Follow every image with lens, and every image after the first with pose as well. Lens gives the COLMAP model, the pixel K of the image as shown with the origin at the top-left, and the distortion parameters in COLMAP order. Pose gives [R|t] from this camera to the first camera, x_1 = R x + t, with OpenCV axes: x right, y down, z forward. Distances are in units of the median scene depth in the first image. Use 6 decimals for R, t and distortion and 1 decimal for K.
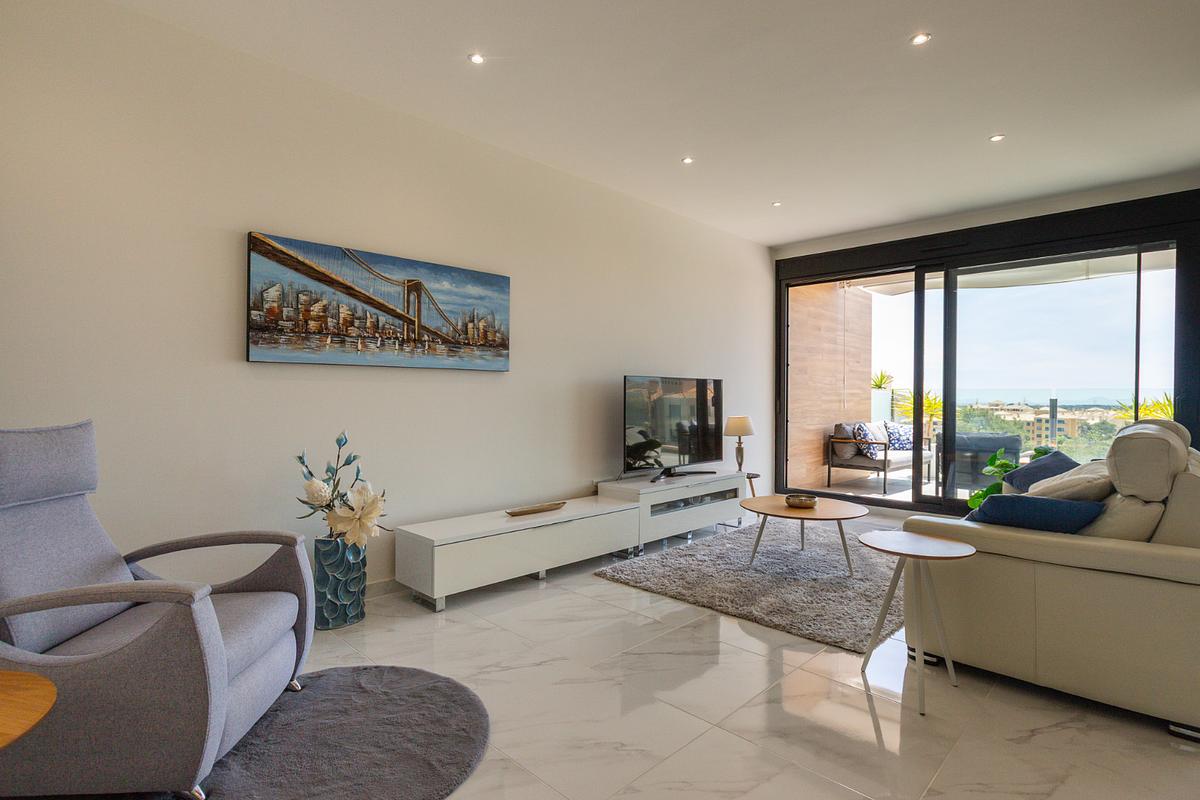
lens RADIAL K [[598.9, 0, 601.2], [0, 598.9, 401.5], [0, 0, 1]] dist [-0.011835, 0.010455]
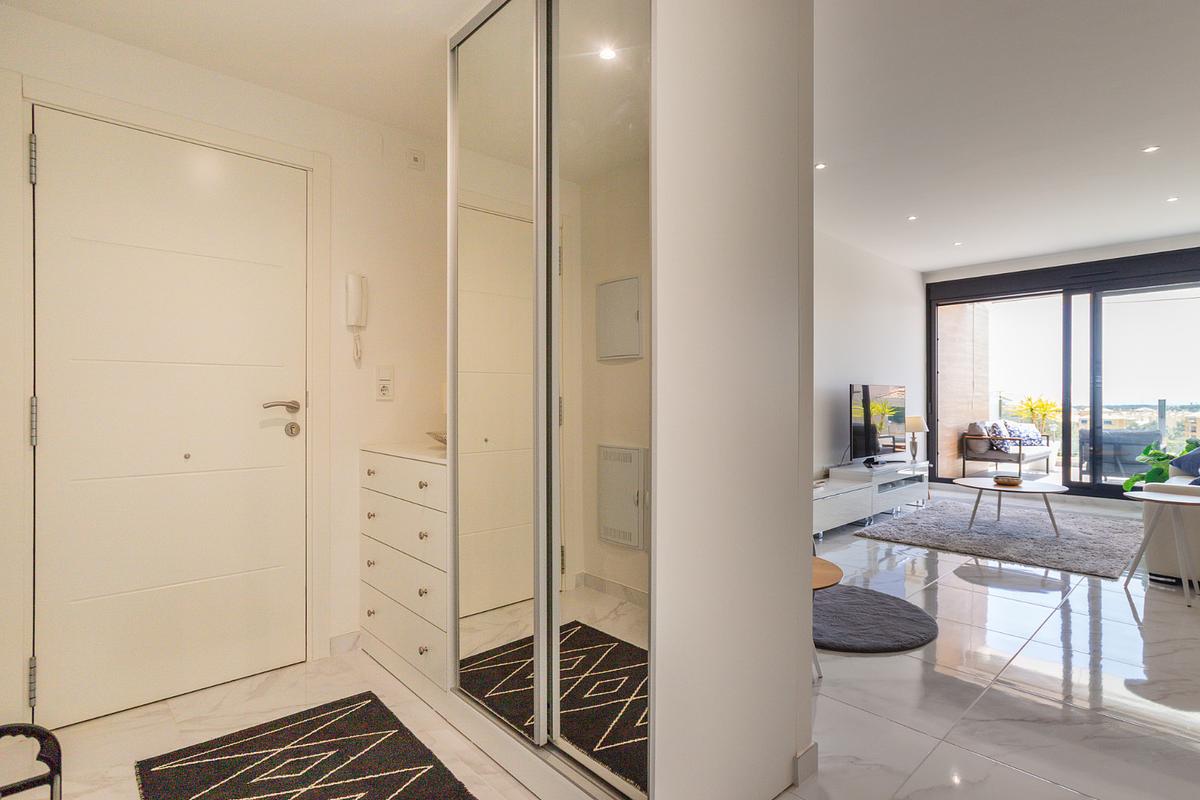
lens RADIAL K [[598.9, 0, 596.5], [0, 598.9, 402.4], [0, 0, 1]] dist [-0.011835, 0.010455]
pose [[0.998788, -0.007884, -0.048592, -0.437041], [0.007642, 0.999958, -0.005151, -0.001965], [0.048631, 0.004774, 0.998805, -0.296287]]
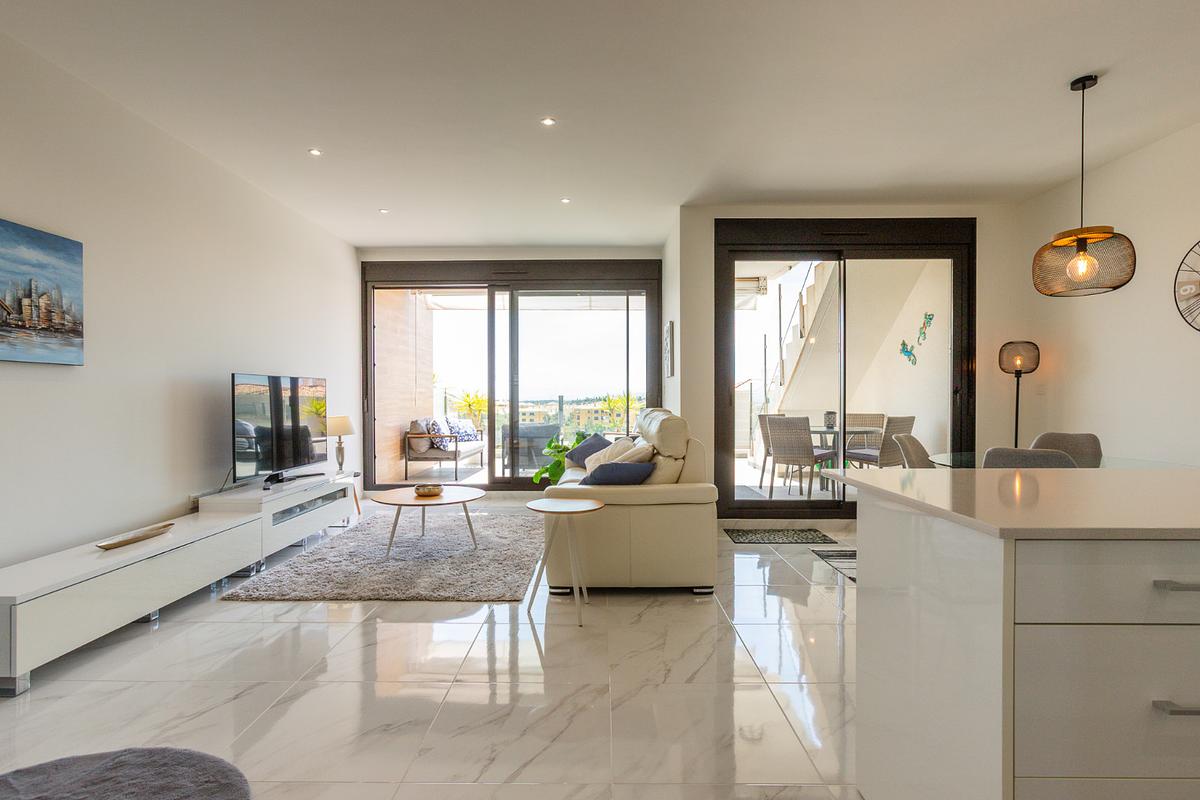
lens RADIAL K [[598.9, 0, 595.6], [0, 598.9, 399.2], [0, 0, 1]] dist [-0.011835, 0.010455]
pose [[0.721238, -0.012245, 0.692579, -0.185054], [0.013312, 0.999904, 0.003815, -0.001012], [-0.692559, 0.006468, 0.721332, -0.009288]]
